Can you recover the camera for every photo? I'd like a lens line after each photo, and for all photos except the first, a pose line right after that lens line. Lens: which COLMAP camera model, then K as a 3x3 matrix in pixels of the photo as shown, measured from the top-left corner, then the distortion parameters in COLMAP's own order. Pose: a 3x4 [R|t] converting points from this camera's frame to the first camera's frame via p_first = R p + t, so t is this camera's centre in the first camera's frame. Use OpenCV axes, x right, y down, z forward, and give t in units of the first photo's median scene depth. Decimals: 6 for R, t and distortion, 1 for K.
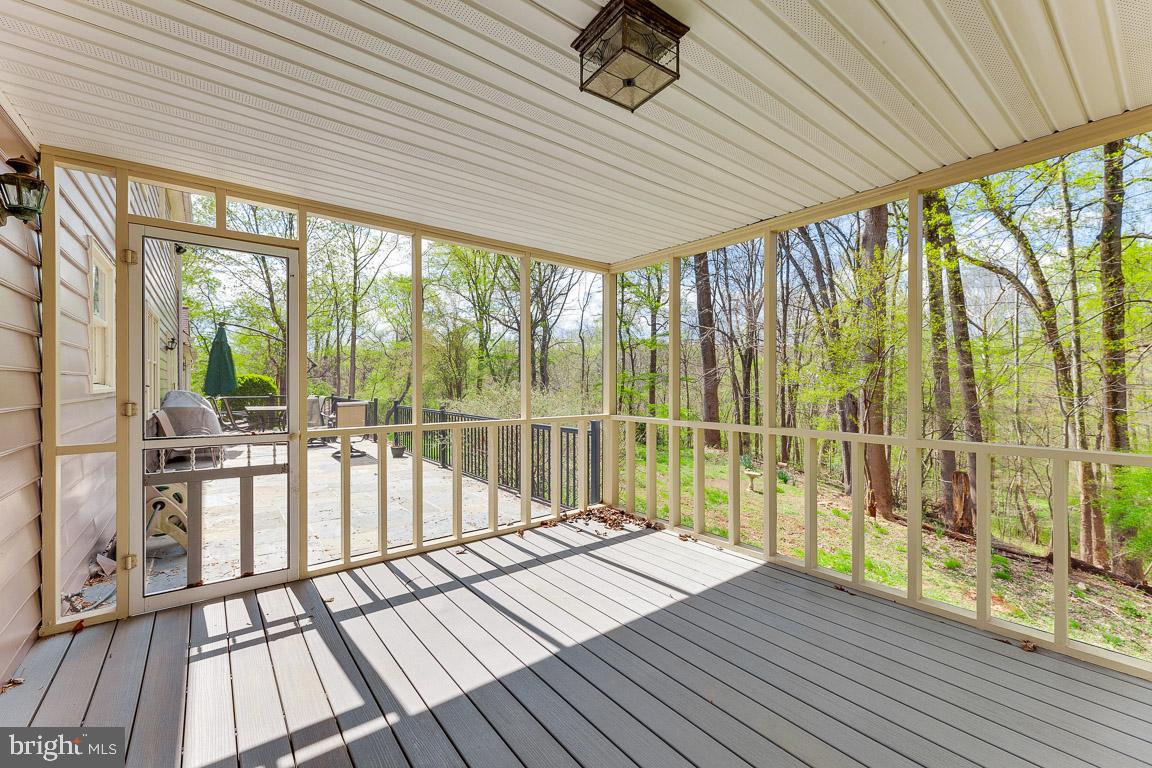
lens RADIAL K [[470.8, 0, 574.0], [0, 470.8, 383.1], [0, 0, 1]] dist [0.016347, 0.000038]
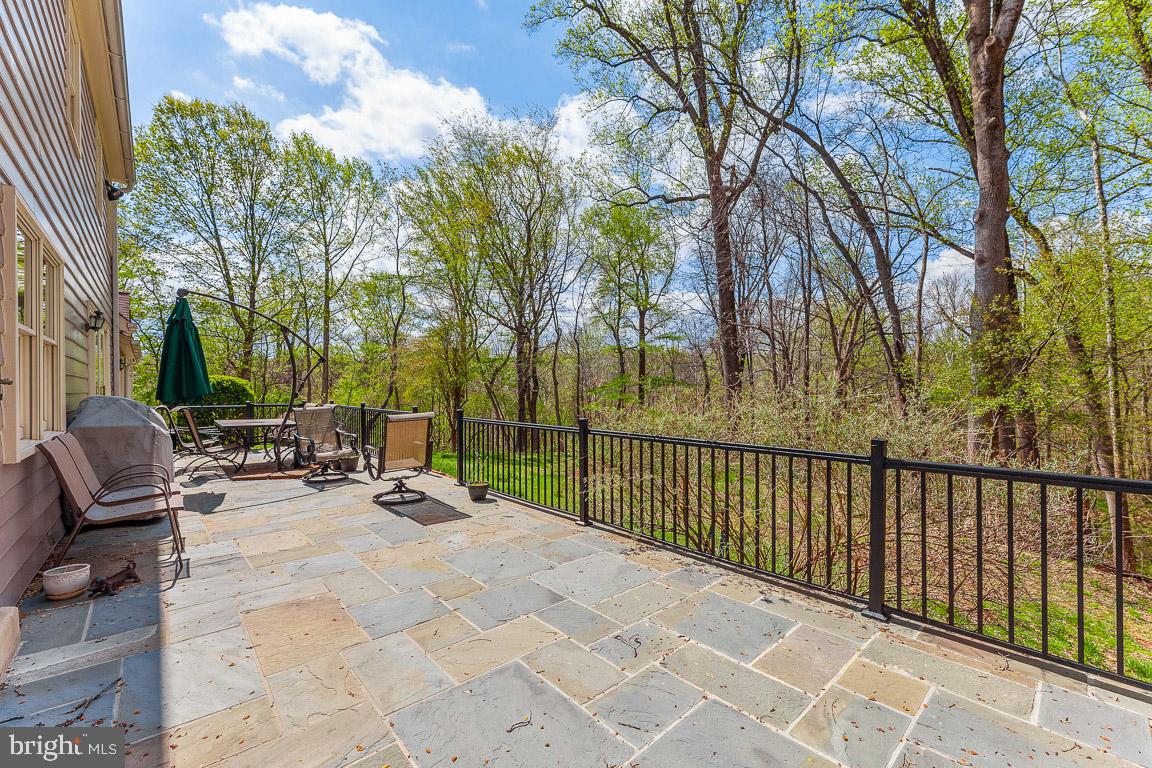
lens RADIAL K [[470.8, 0, 576.7], [0, 470.8, 392.4], [0, 0, 1]] dist [0.016347, 0.000038]
pose [[0.997576, -0.002304, 0.069552, -0.208811], [0.001924, 0.999983, 0.005532, 0.005198], [-0.069563, -0.005385, 0.997563, 0.263381]]
